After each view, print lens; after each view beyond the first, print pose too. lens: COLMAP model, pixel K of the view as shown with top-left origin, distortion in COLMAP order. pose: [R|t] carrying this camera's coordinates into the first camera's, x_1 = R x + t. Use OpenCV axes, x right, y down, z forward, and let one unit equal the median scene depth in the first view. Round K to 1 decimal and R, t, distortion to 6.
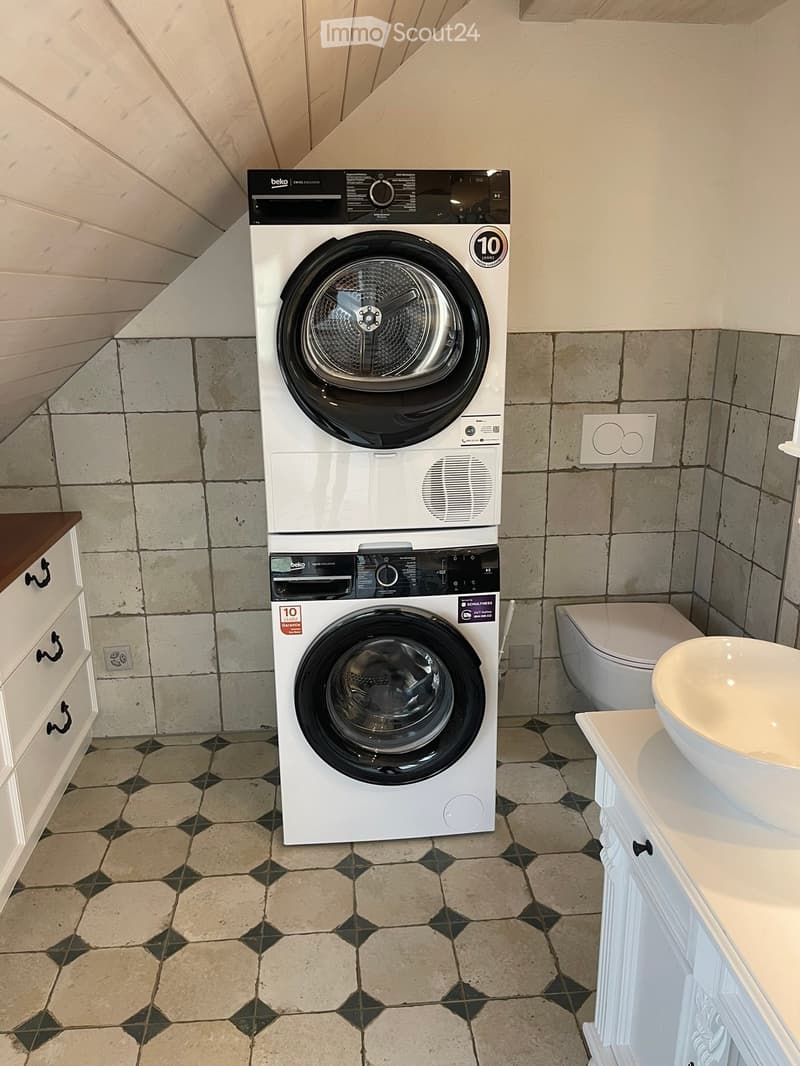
lens RADIAL K [[808.1, 0, 396.6], [0, 808.1, 528.9], [0, 0, 1]] dist [0.073547, -0.089226]
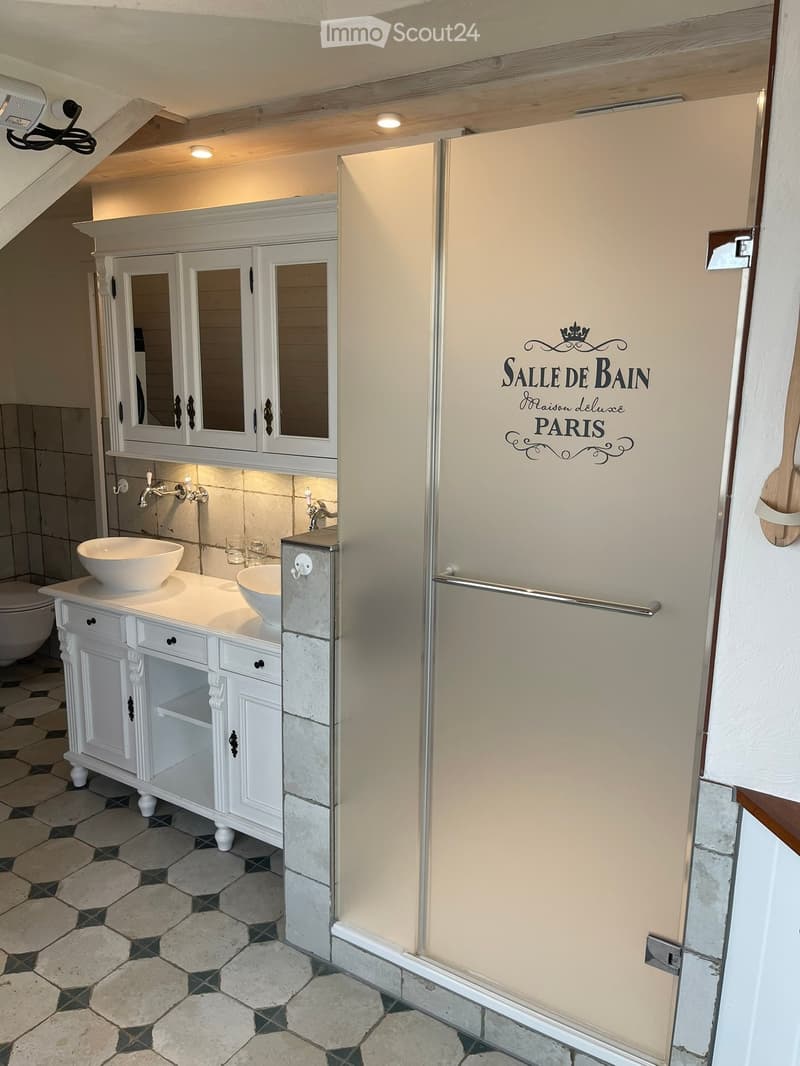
lens RADIAL K [[804.1, 0, 399.9], [0, 804.1, 536.1], [0, 0, 1]] dist [0.026033, 0.001883]
pose [[0.603593, -0.142756, 0.784408, -0.542746], [0.200403, 0.979419, 0.024038, 0.152906], [-0.771695, 0.142689, 0.619779, -0.664383]]
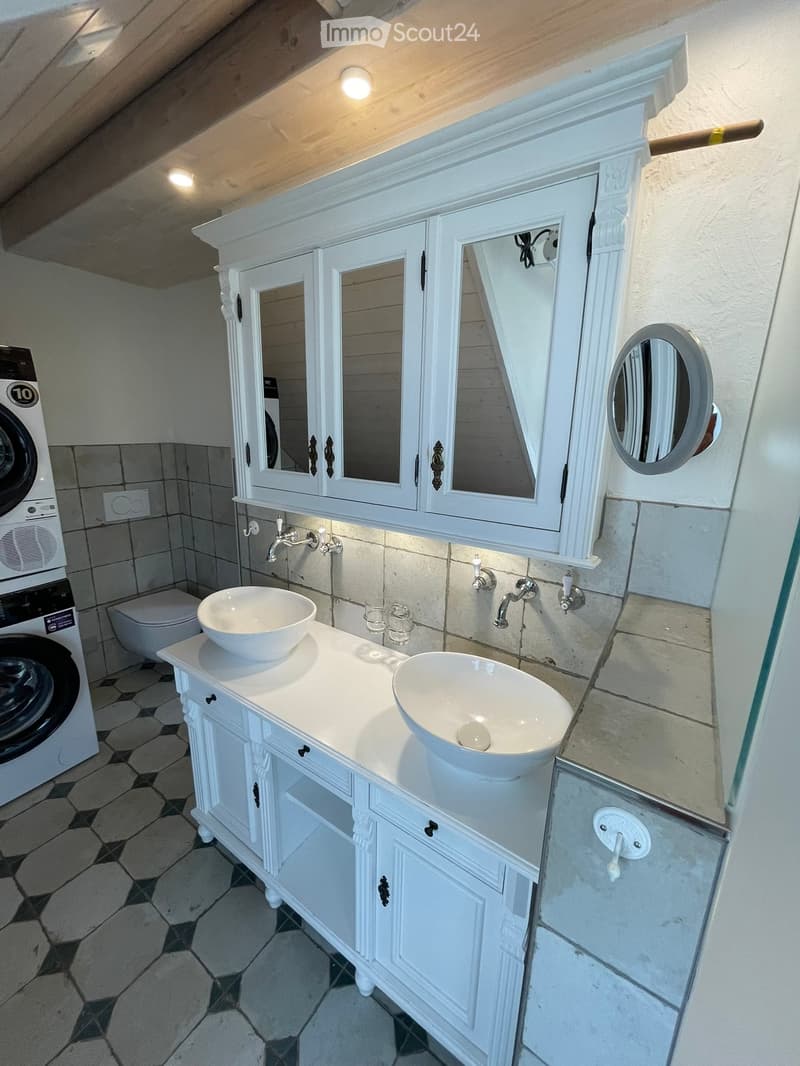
lens RADIAL K [[432.0, 0, 399.9], [0, 432.0, 528.0], [0, 0, 1]] dist [-0.002751, -0.000453]
pose [[0.635967, -0.158273, 0.755311, -0.084318], [0.185740, 0.981364, 0.049250, 0.002783], [-0.749030, 0.108970, 0.653513, -0.060138]]
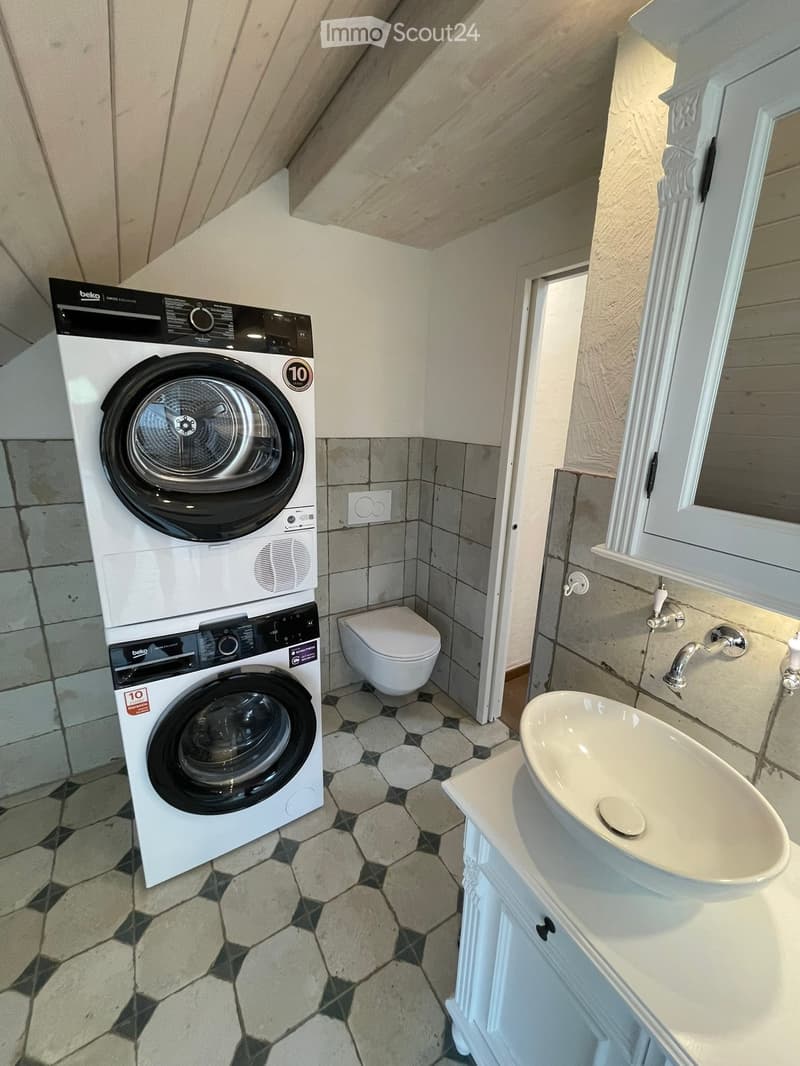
lens RADIAL K [[430.1, 0, 399.8], [0, 430.1, 526.5], [0, 0, 1]] dist [-0.000672, -0.000219]
pose [[0.894652, -0.079215, 0.439684, -0.048914], [0.084557, 0.996391, 0.007461, -0.095643], [-0.438688, 0.030503, 0.898122, 0.311643]]
